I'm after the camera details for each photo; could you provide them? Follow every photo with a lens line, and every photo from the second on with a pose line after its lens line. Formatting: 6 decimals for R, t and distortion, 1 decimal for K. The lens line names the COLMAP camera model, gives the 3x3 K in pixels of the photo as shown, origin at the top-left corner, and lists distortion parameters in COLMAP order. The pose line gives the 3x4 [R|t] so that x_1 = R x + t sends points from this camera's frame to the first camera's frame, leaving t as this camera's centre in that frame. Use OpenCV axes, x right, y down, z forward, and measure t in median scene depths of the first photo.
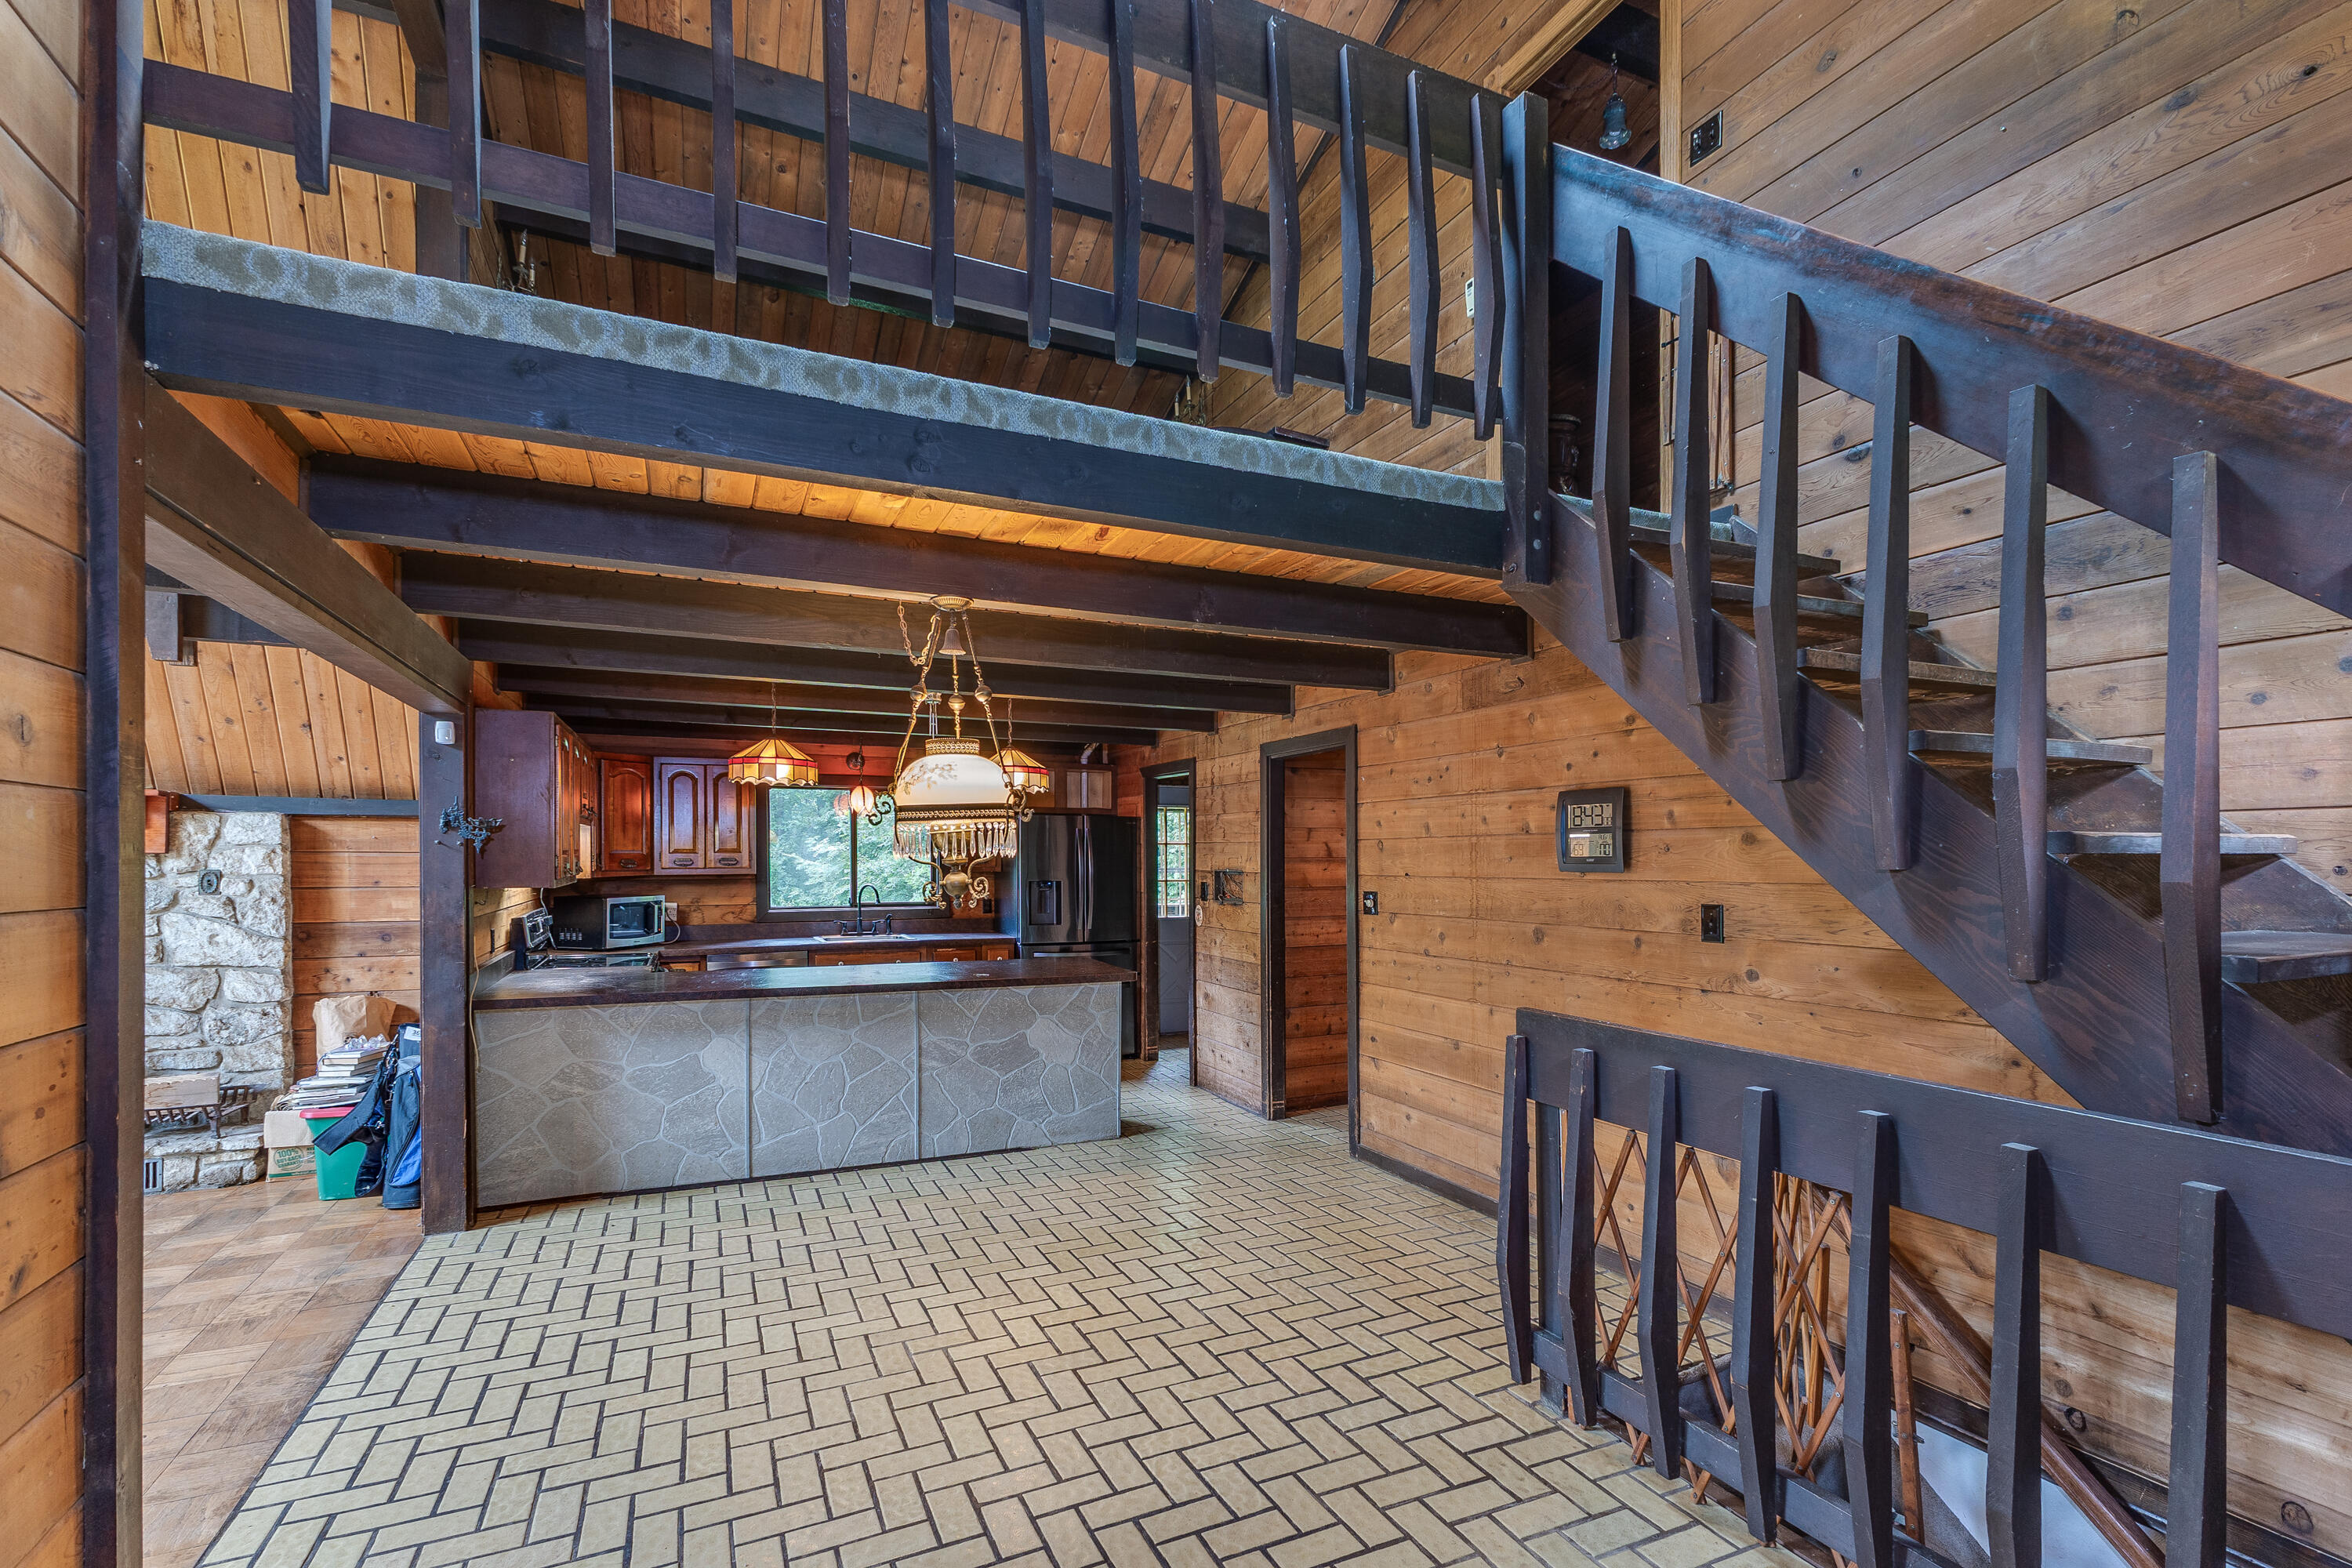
lens RADIAL K [[1044.5, 0, 1168.7], [0, 1044.5, 855.7], [0, 0, 1]] dist [0.000946, 0.000018]
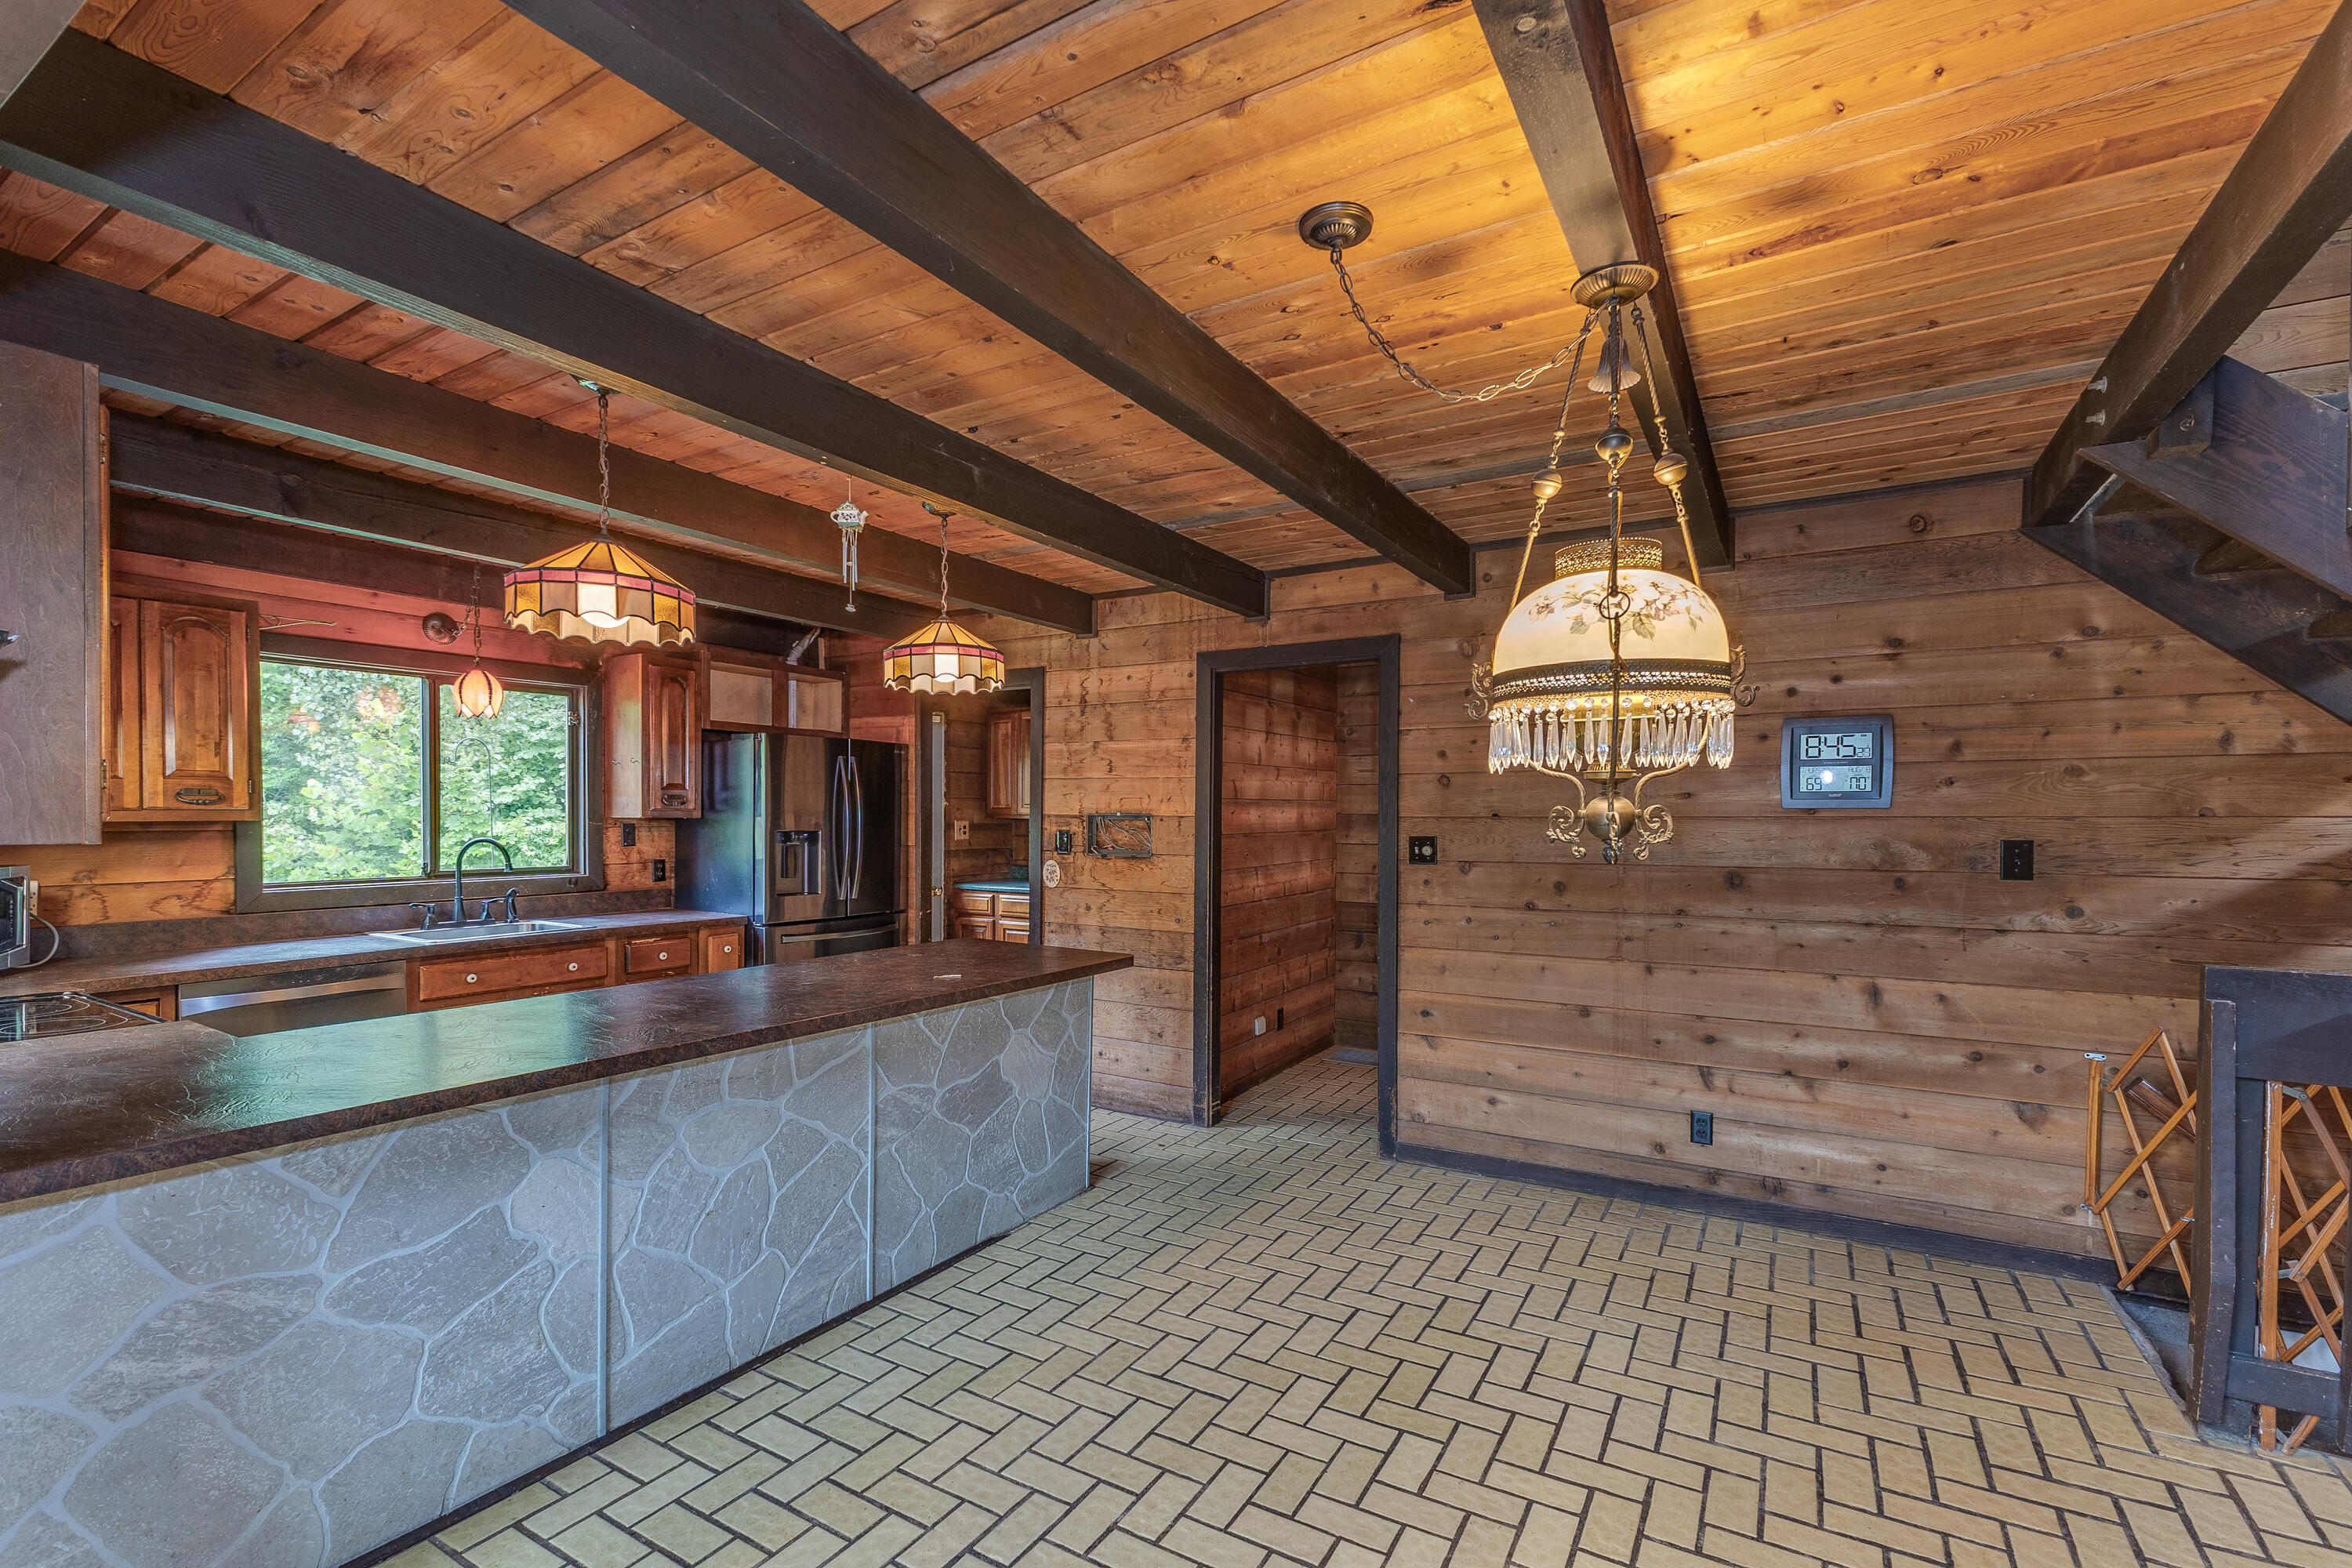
lens RADIAL K [[1036.4, 0, 1184.1], [0, 1036.4, 830.1], [0, 0, 1]] dist [0.005539, -0.000208]
pose [[0.822913, -0.005544, 0.568141, -0.420796], [-0.004389, 0.999861, 0.016114, 0.016313], [-0.568151, -0.015754, 0.822774, 0.419207]]
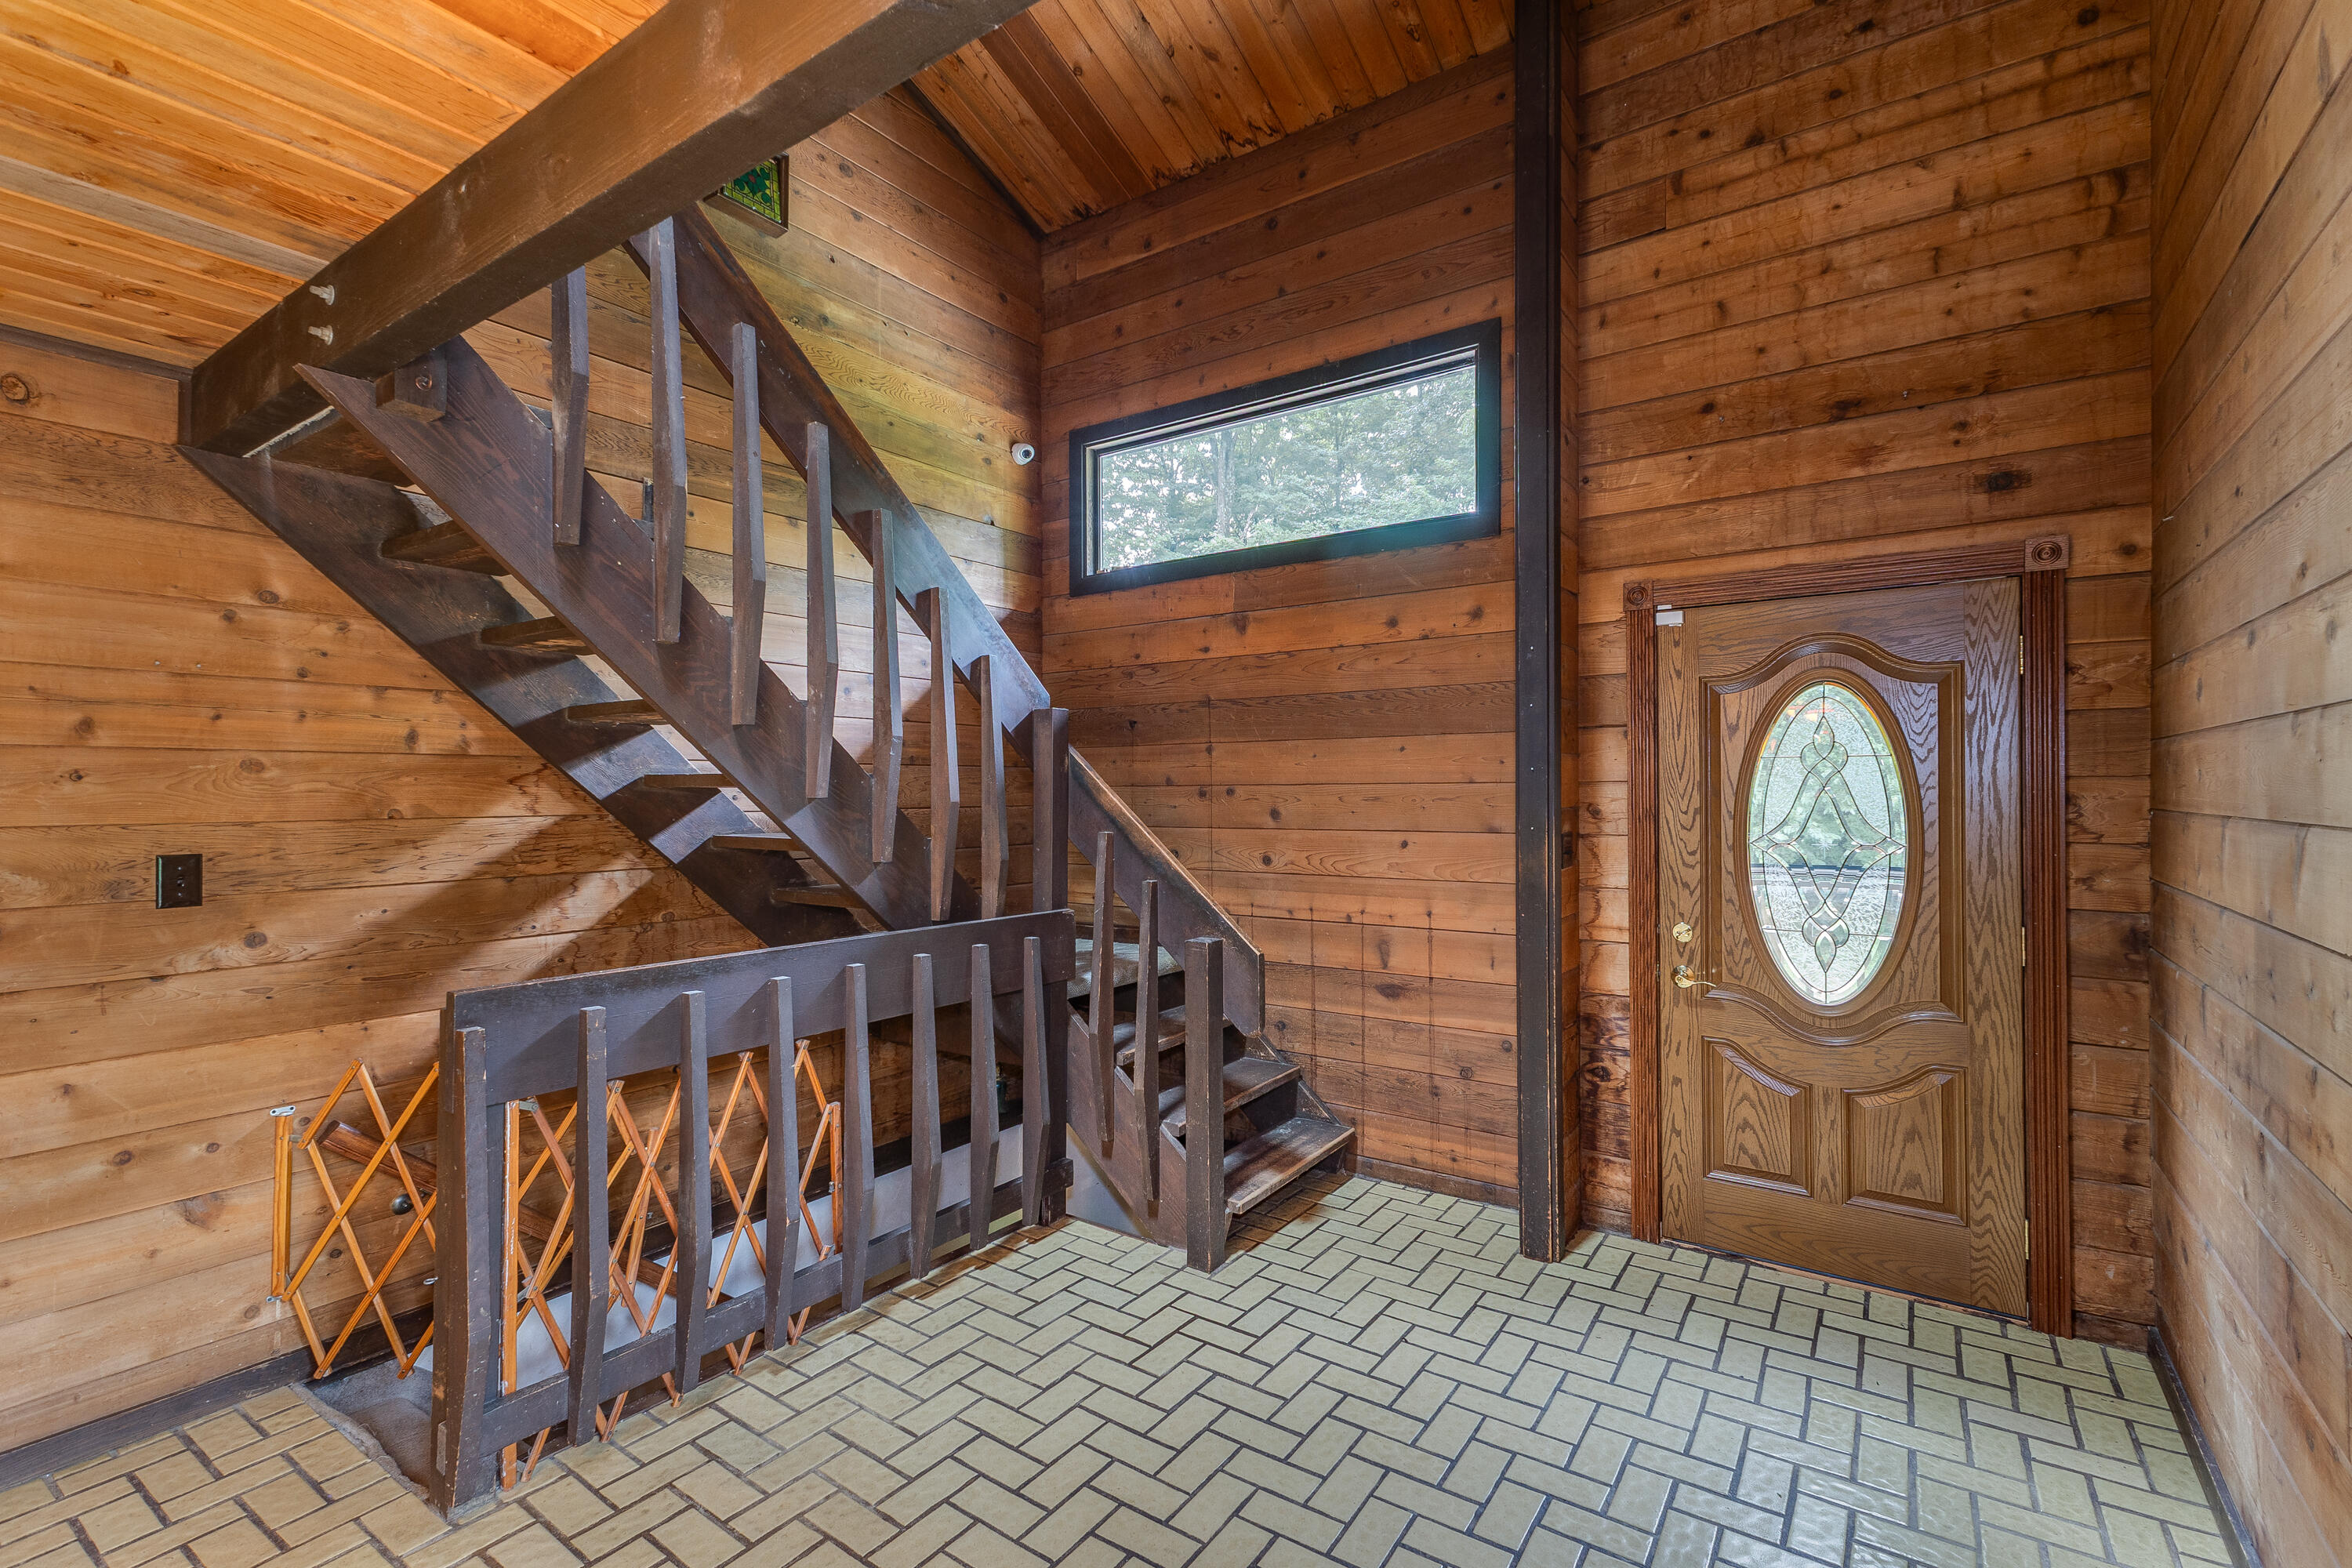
lens RADIAL K [[1056.5, 0, 1178.2], [0, 1056.5, 790.5], [0, 0, 1]] dist [0.007213, -0.000483]
pose [[-0.508526, 0.006918, 0.861019, -0.304013], [0.003001, 0.999976, -0.006262, 0.005652], [-0.861041, -0.000601, -0.508535, 0.502185]]
